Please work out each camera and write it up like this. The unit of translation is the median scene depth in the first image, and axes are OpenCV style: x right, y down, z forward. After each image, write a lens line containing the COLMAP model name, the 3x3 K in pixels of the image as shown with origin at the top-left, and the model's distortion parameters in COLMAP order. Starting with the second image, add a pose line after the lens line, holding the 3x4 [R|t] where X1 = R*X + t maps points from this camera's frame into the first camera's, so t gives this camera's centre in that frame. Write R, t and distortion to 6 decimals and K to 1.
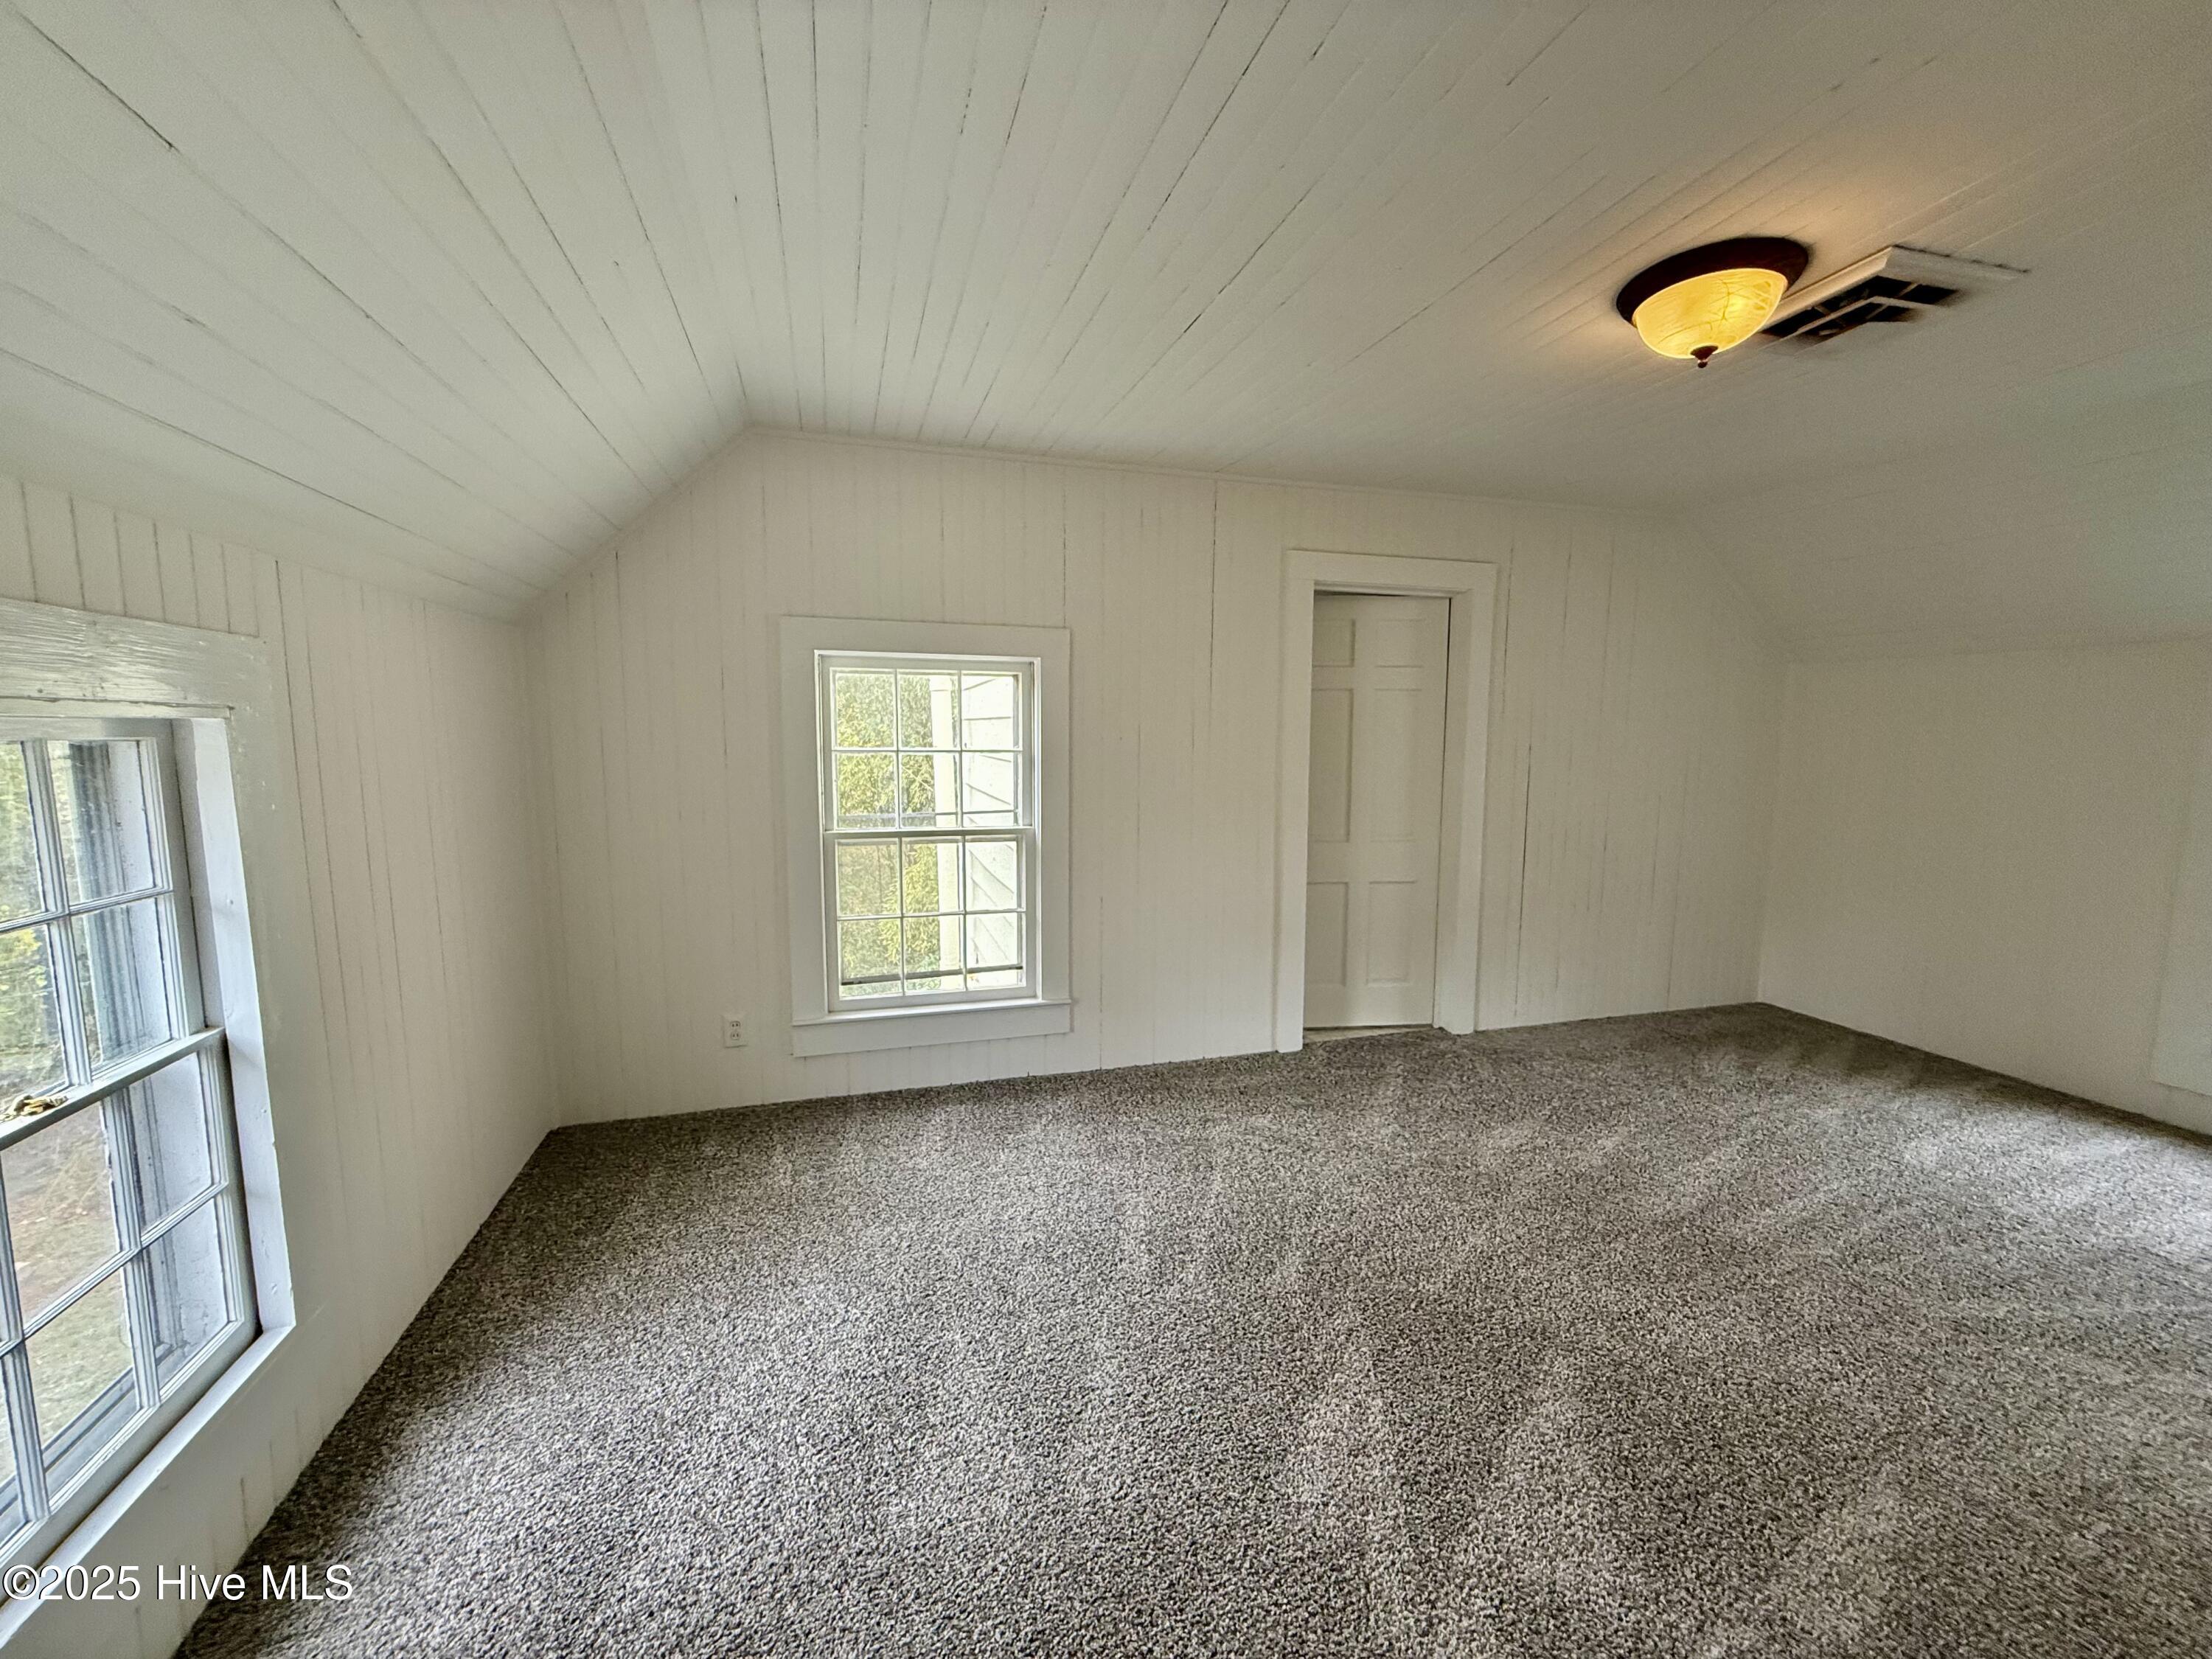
lens RADIAL K [[879.0, 0, 1101.3], [0, 879.0, 829.7], [0, 0, 1]] dist [0.000000, 0.000377]
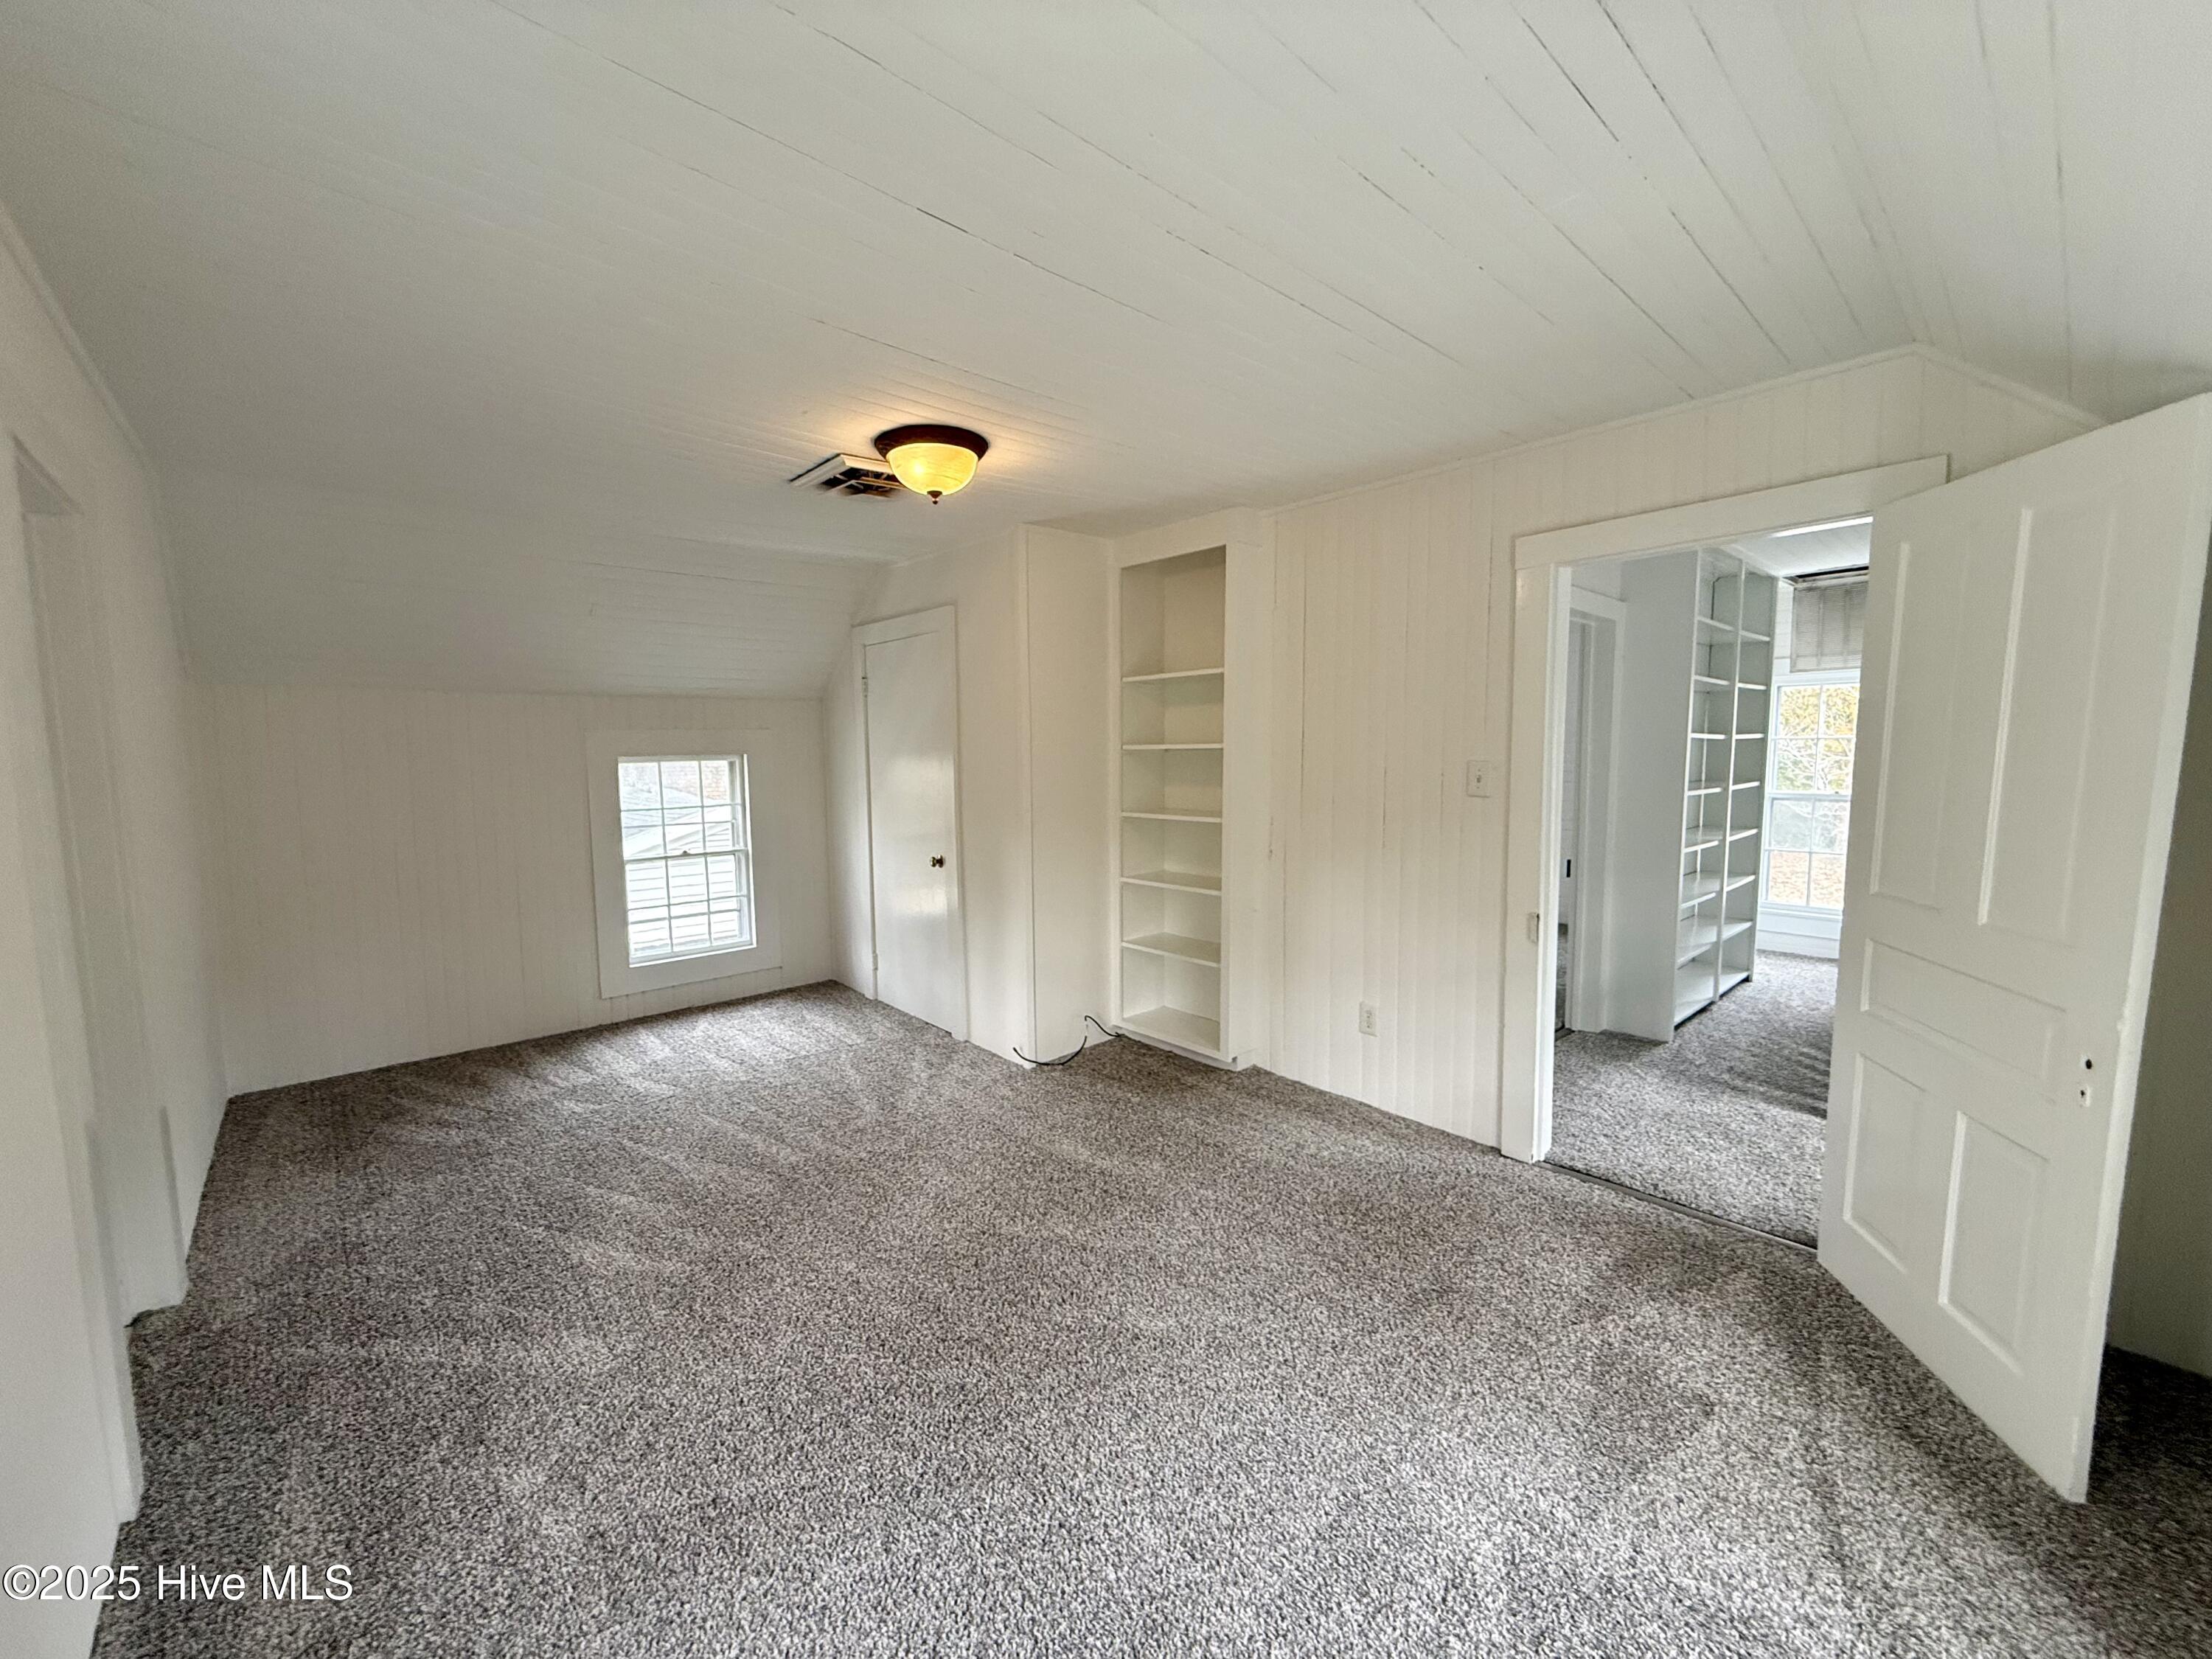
lens RADIAL K [[879.0, 0, 1101.3], [0, 879.0, 829.7], [0, 0, 1]] dist [0.000000, 0.000377]
pose [[-0.431153, -0.084794, 0.898286, -0.391697], [0.111253, 0.982981, 0.146188, -0.097622], [-0.895394, 0.162966, -0.414381, 0.755911]]
